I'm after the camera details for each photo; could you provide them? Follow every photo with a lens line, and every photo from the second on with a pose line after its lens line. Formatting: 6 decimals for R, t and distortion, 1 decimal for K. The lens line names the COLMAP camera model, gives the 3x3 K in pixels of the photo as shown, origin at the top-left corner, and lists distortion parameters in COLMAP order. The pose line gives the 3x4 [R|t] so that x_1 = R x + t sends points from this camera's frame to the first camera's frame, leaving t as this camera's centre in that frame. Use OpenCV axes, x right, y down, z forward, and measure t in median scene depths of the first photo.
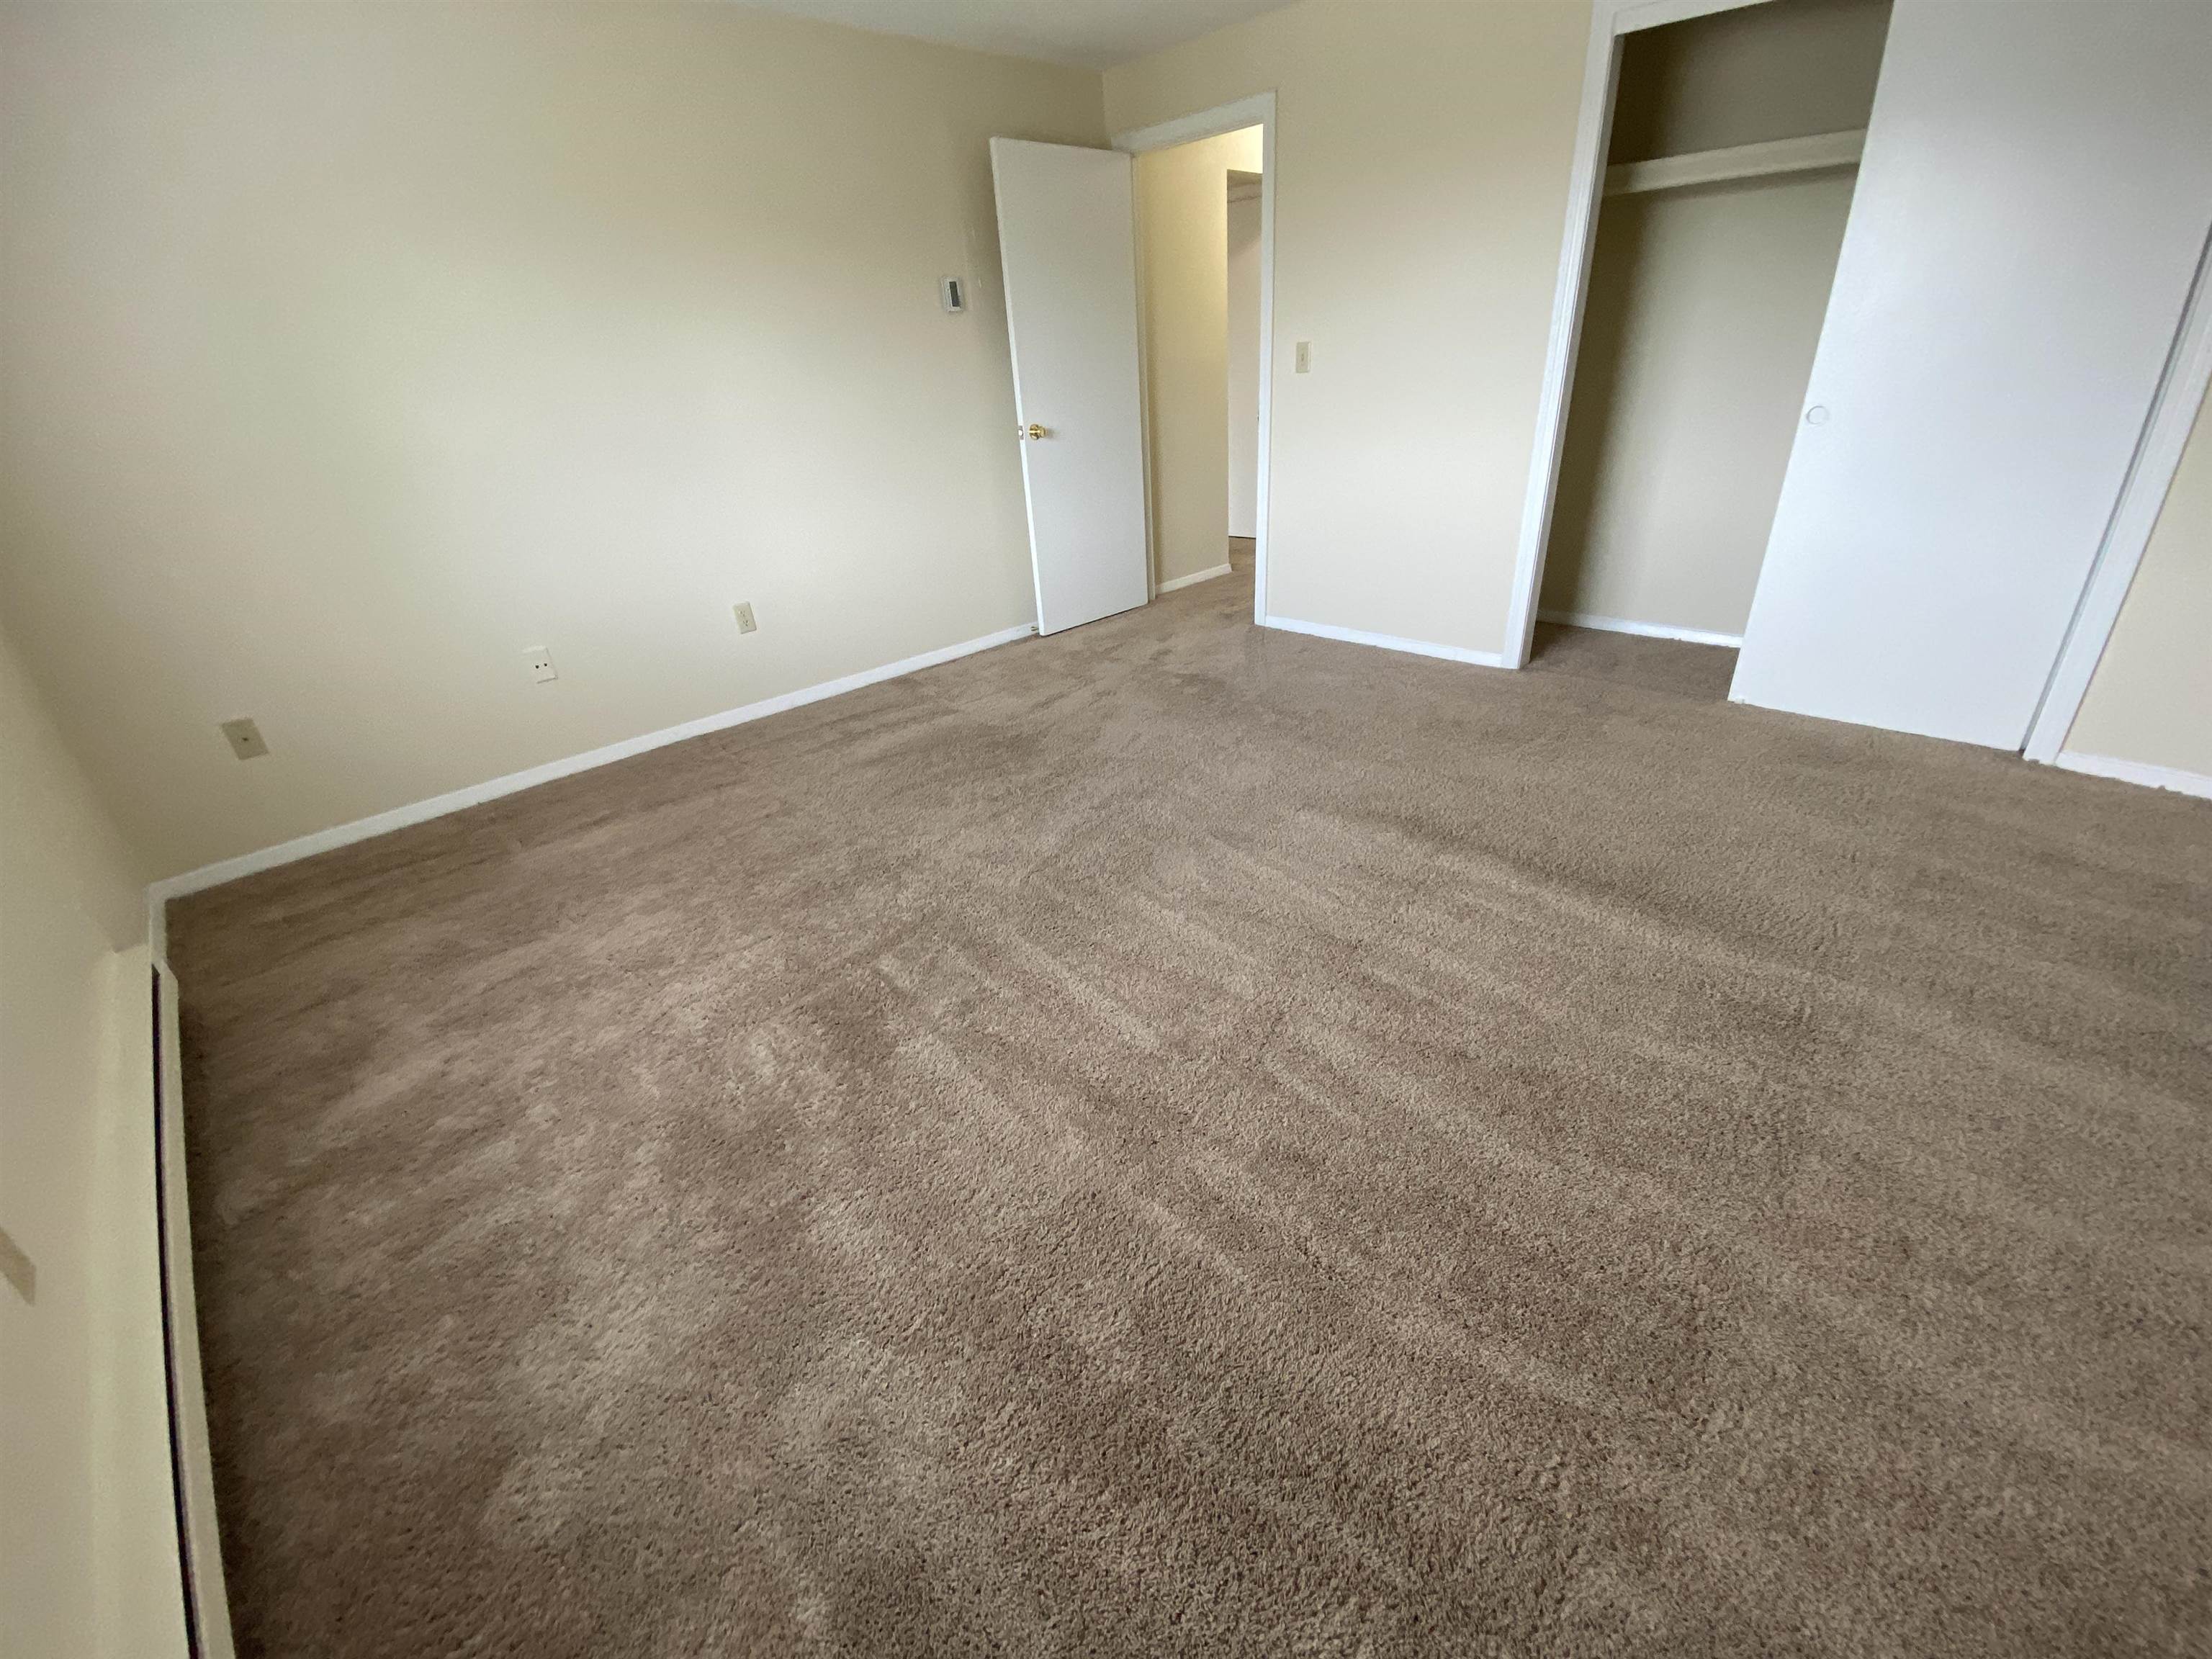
lens RADIAL K [[898.9, 0, 1109.6], [0, 898.9, 824.3], [0, 0, 1]] dist [0.016642, -0.017949]
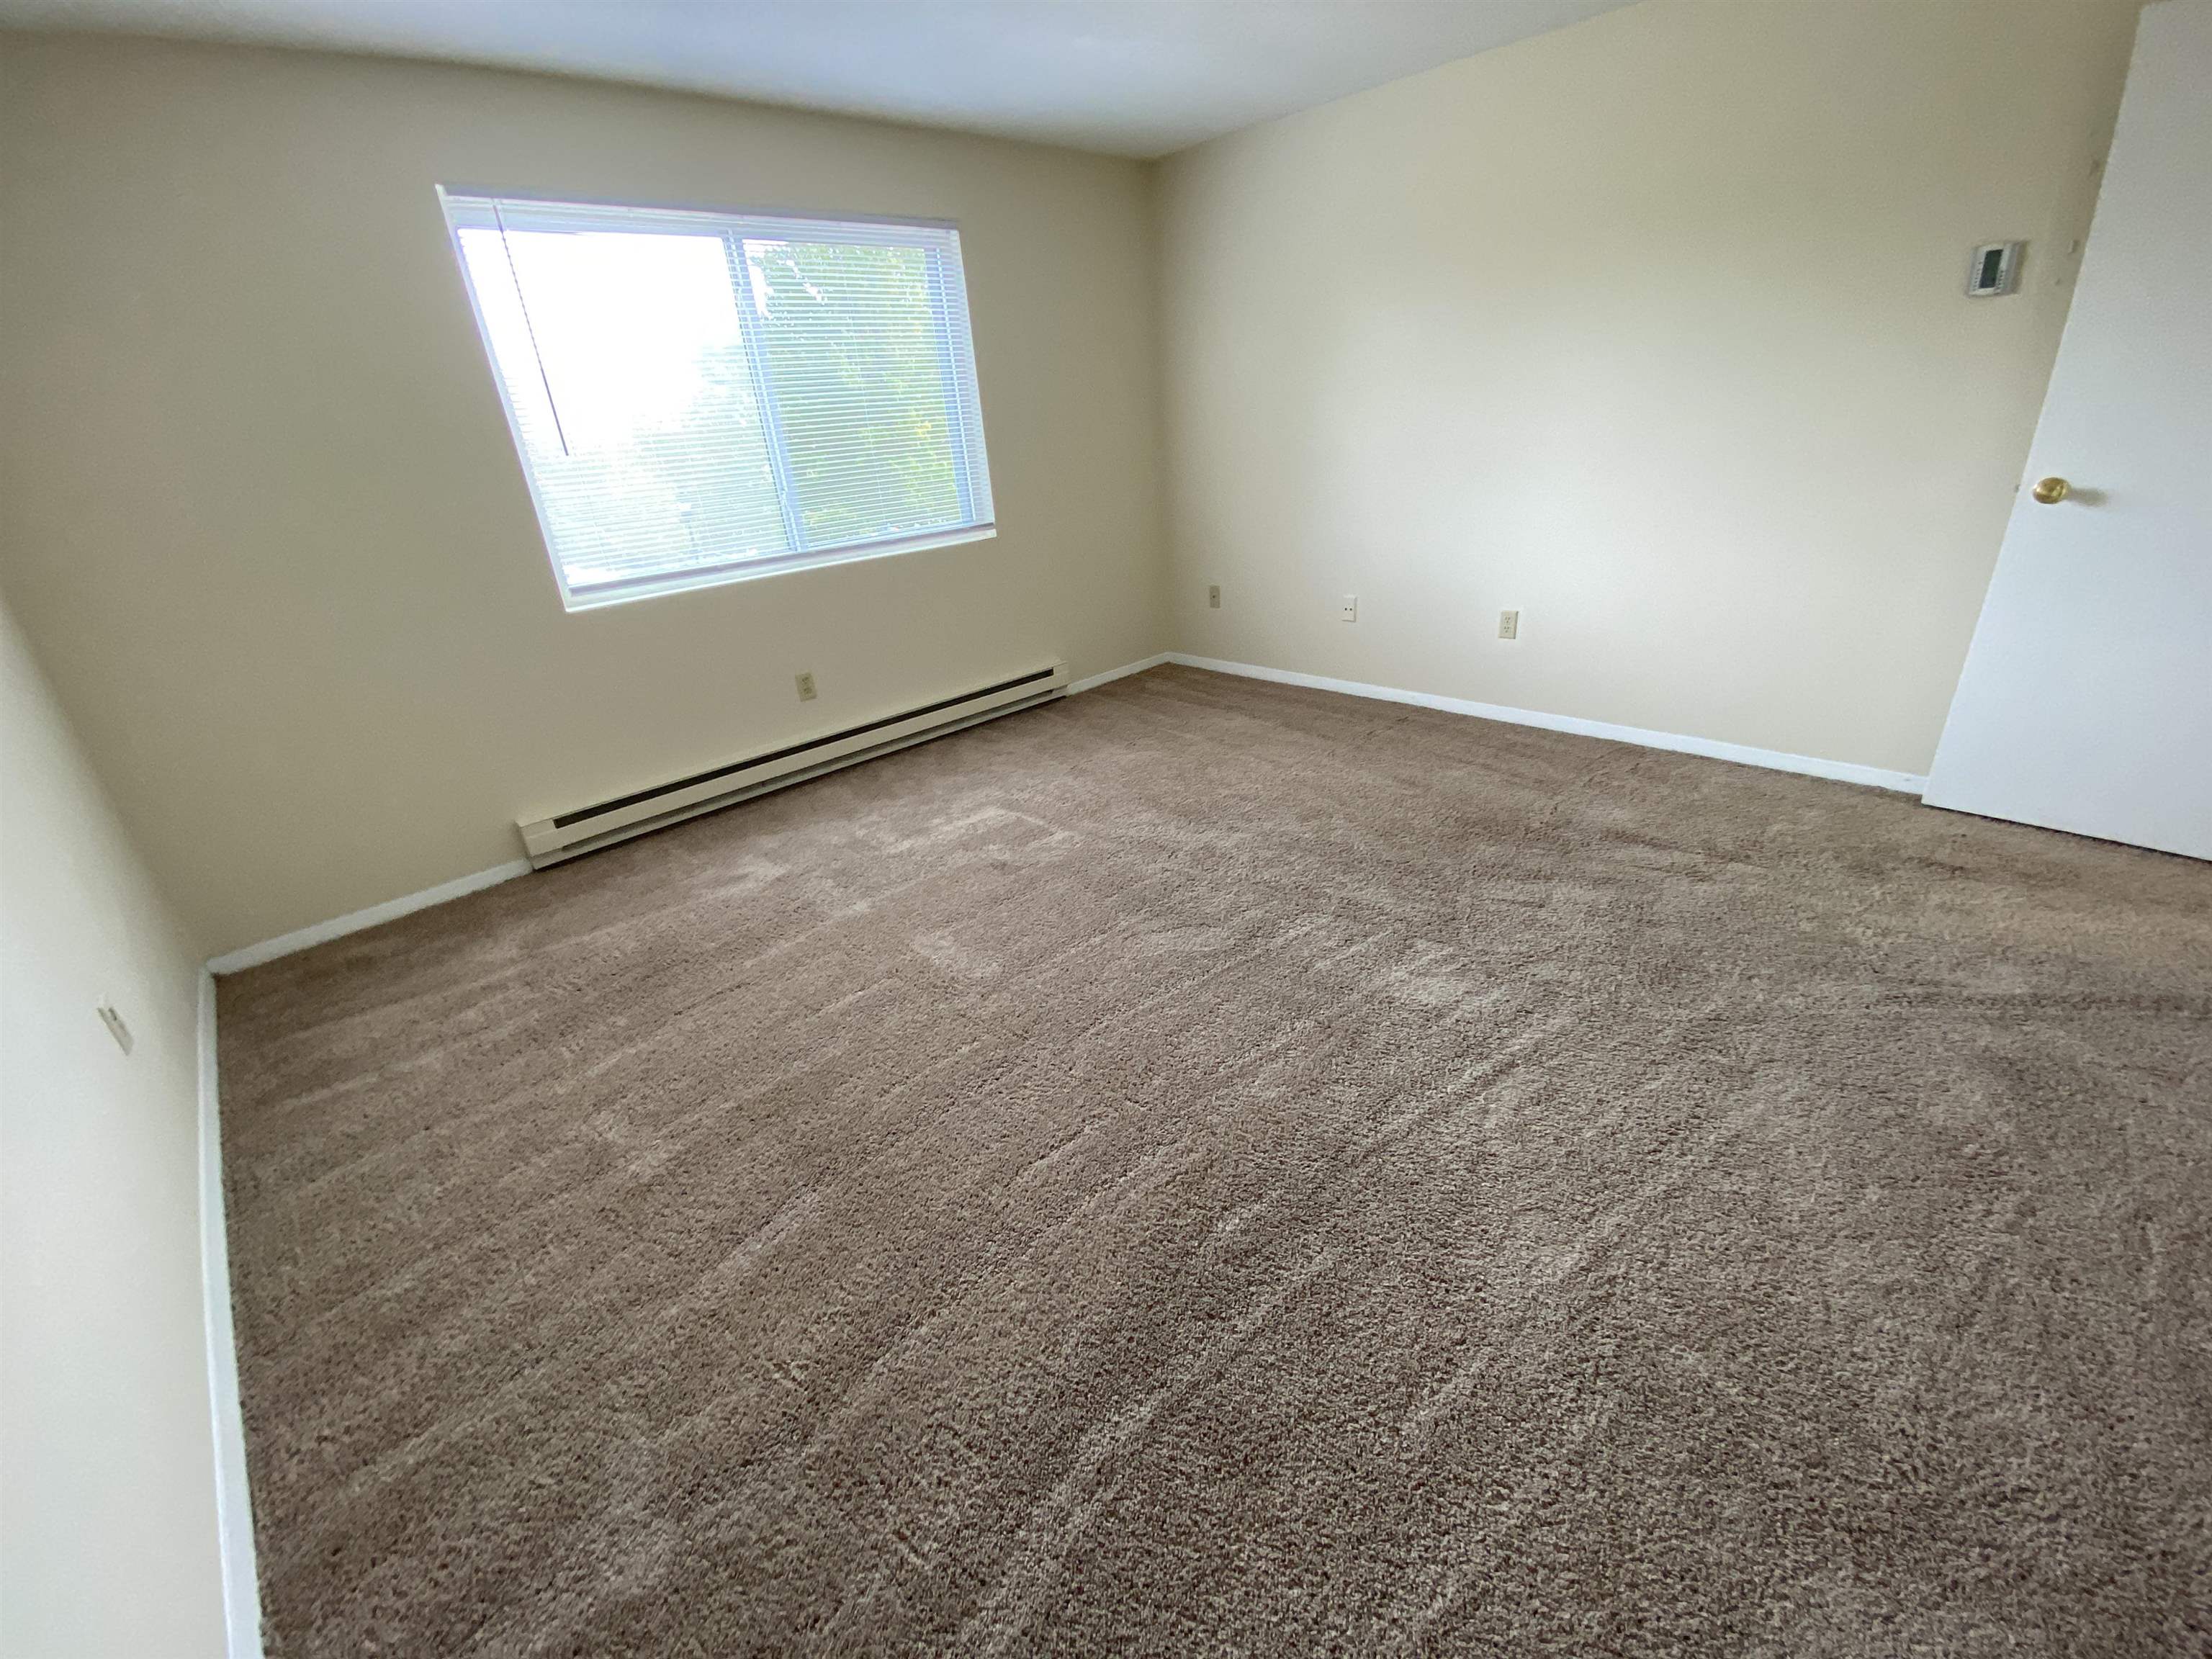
lens RADIAL K [[907.3, 0, 1106.0], [0, 907.3, 829.5], [0, 0, 1]] dist [0.000111, -0.018452]
pose [[-0.028464, 0.471723, -0.881288, 0.611456], [-0.383615, 0.808981, 0.445409, -0.315522], [0.923055, 0.350753, 0.157933, 0.484821]]
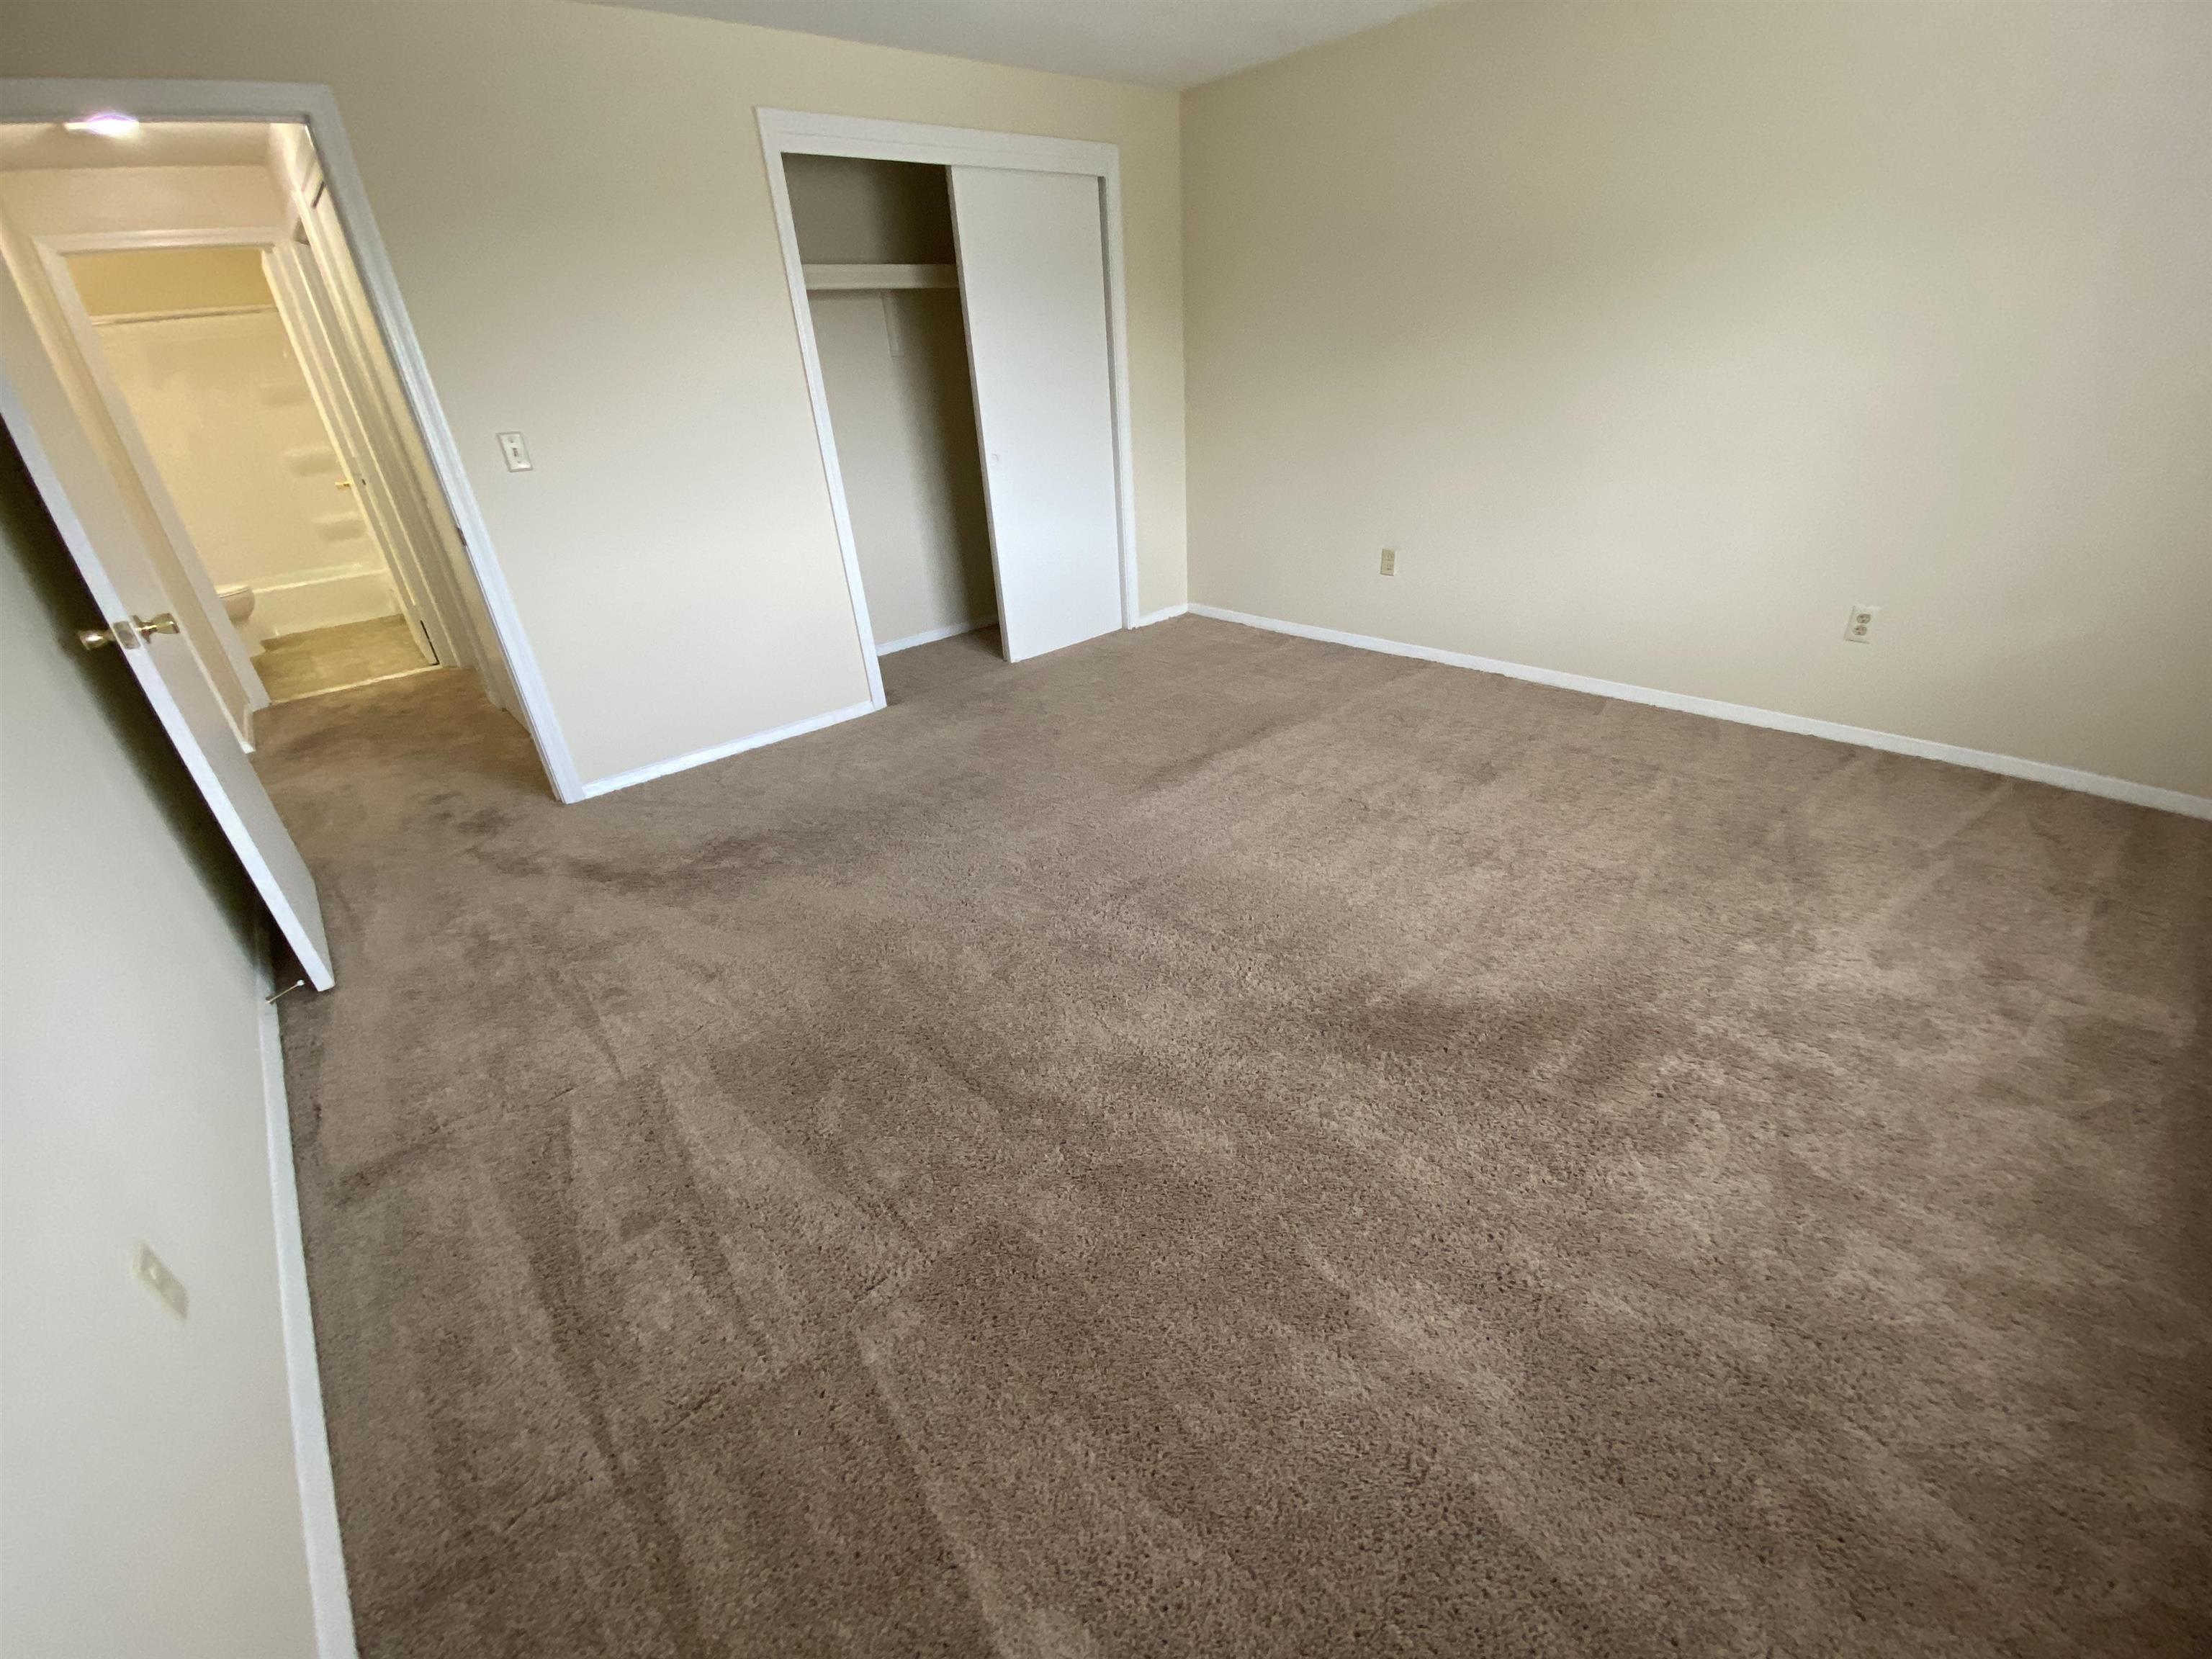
lens RADIAL K [[898.9, 0, 1109.6], [0, 898.9, 824.3], [0, 0, 1]] dist [0.016642, -0.017949]
pose [[0.045013, -0.408043, 0.911852, -0.602328], [0.508624, 0.794973, 0.330634, -0.285893], [-0.859811, 0.448908, 0.243325, 0.577491]]
